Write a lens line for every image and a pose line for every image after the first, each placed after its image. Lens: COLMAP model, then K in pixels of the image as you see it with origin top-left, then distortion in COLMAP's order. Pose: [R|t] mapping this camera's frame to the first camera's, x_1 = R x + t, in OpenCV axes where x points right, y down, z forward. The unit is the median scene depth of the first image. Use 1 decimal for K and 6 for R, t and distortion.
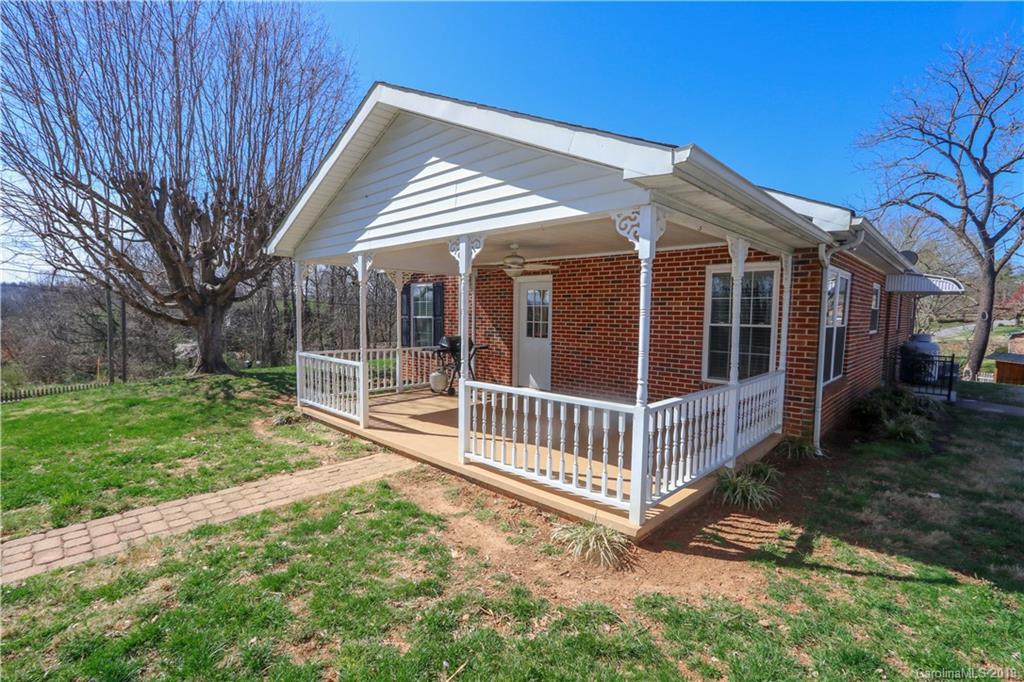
lens RADIAL K [[472.4, 0, 507.9], [0, 472.4, 347.1], [0, 0, 1]] dist [0.002039, 0.001395]
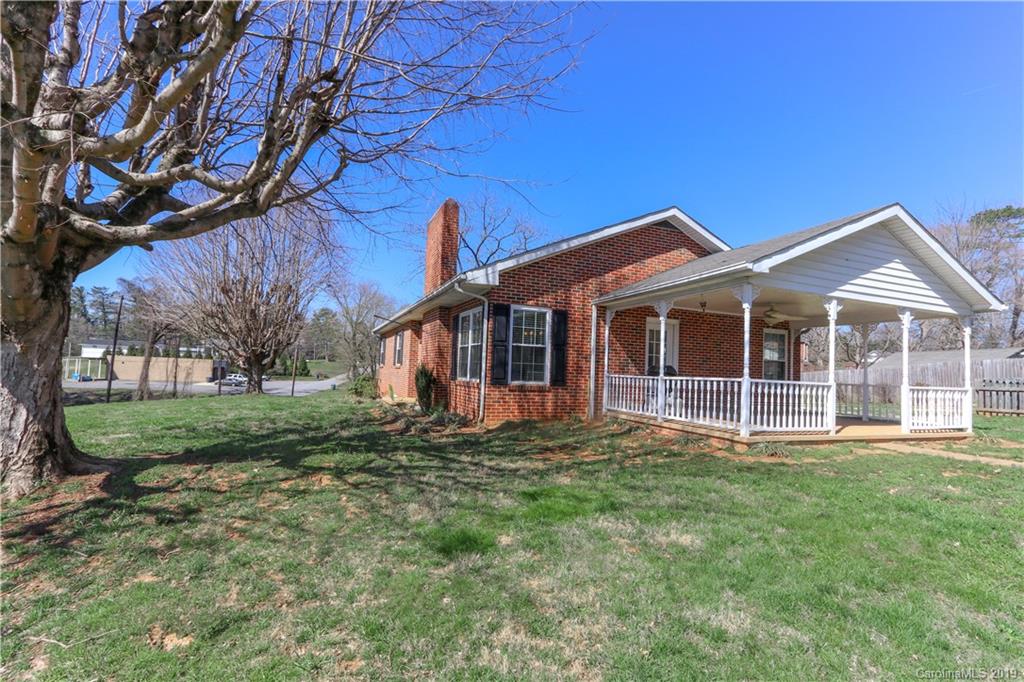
lens RADIAL K [[466.2, 0, 507.2], [0, 466.2, 351.6], [0, 0, 1]] dist [0.000959, 0.000462]
pose [[0.402792, 0.038769, 0.914470, -1.925789], [0.031918, 0.997900, -0.056365, -0.008304], [-0.914735, 0.051892, 0.400709, 1.376047]]
